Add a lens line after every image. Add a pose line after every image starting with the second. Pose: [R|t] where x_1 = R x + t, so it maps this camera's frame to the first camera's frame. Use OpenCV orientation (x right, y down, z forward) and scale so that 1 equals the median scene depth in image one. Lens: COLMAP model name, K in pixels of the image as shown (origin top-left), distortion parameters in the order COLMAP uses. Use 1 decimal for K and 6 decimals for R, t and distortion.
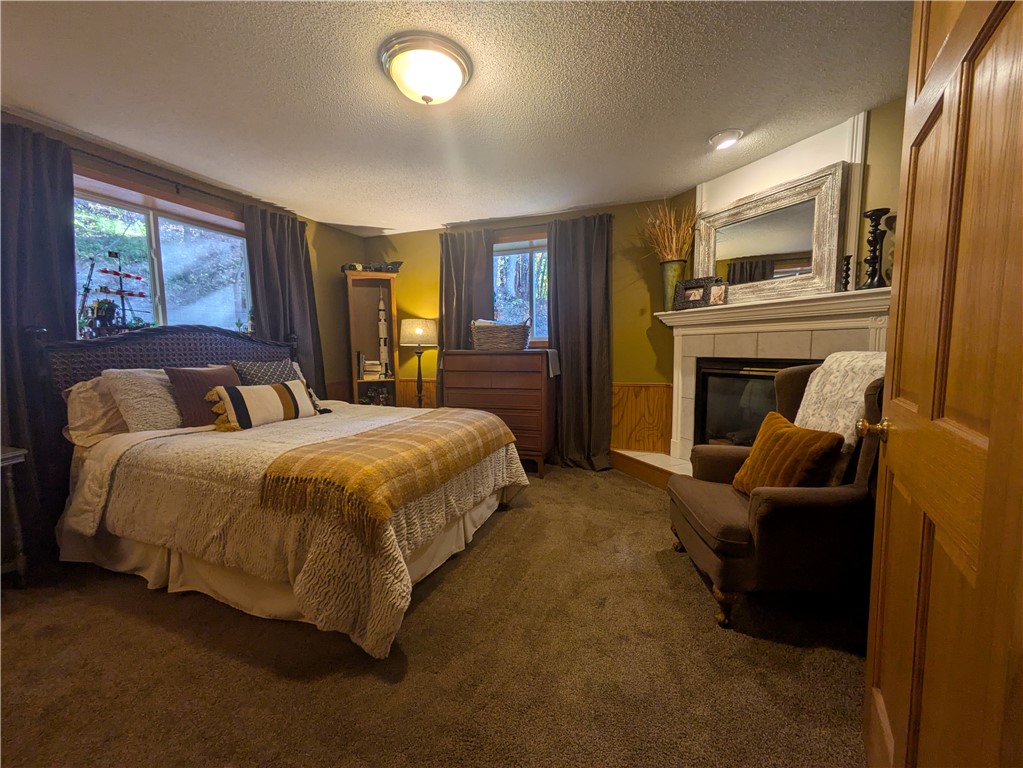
lens RADIAL K [[402.7, 0, 511.2], [0, 402.7, 379.9], [0, 0, 1]] dist [-0.003266, 0.000254]
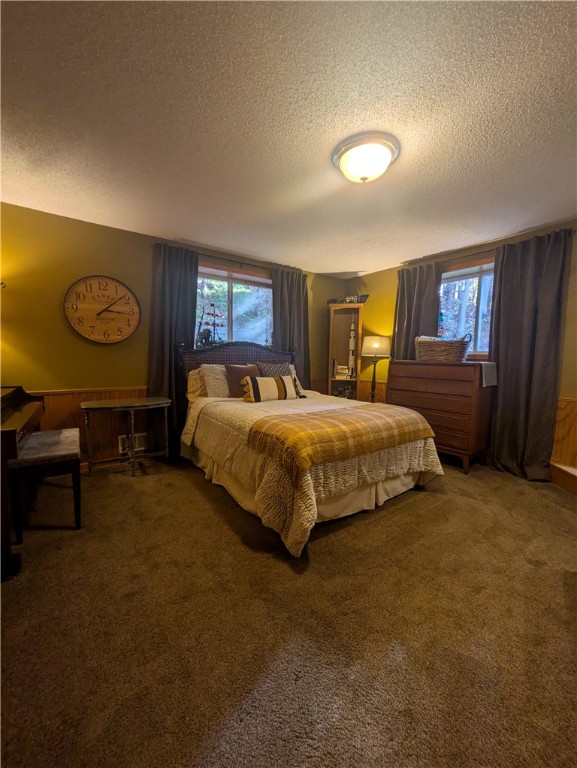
lens RADIAL K [[302.3, 0, 288.7], [0, 302.3, 382.3], [0, 0, 1]] dist [-0.003266, 0.000254]
pose [[0.831386, 0.071506, -0.551075, 0.134313], [-0.069913, 0.997266, 0.023927, -0.002297], [0.551279, 0.018634, 0.834113, -0.000642]]
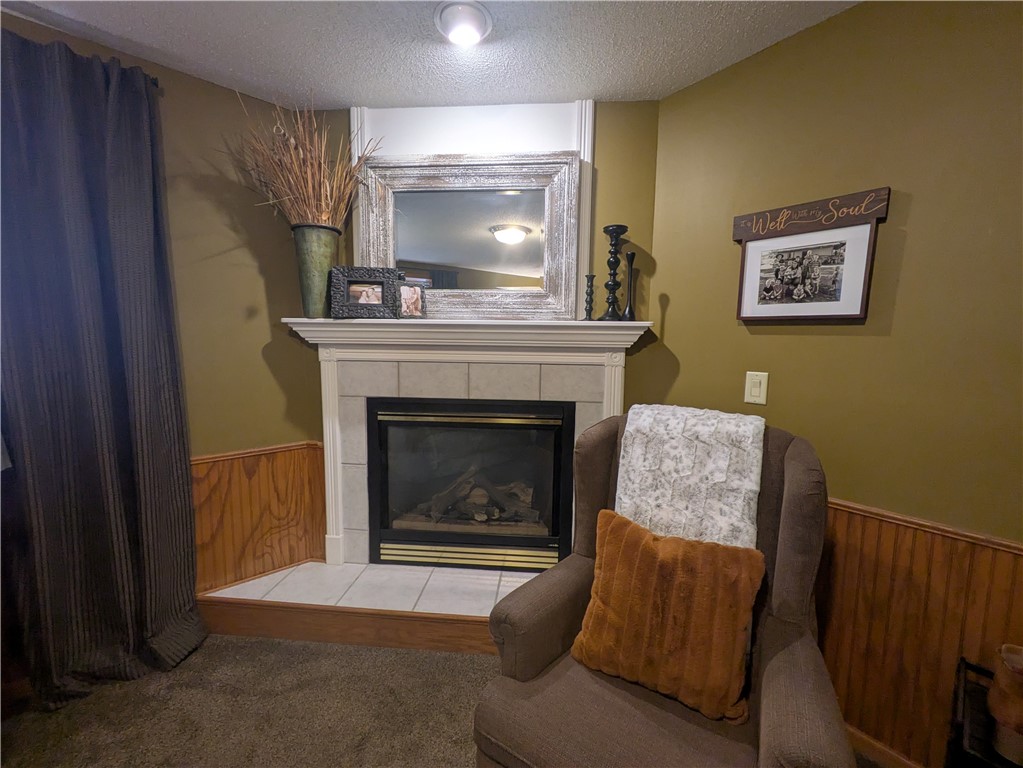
lens RADIAL K [[402.7, 0, 521.8], [0, 402.7, 386.1], [0, 0, 1]] dist [-0.003266, 0.000254]
pose [[0.477363, -0.070749, 0.875854, 0.041581], [0.053087, 0.997255, 0.051622, -0.104237], [-0.877101, 0.021854, 0.479808, 0.561122]]
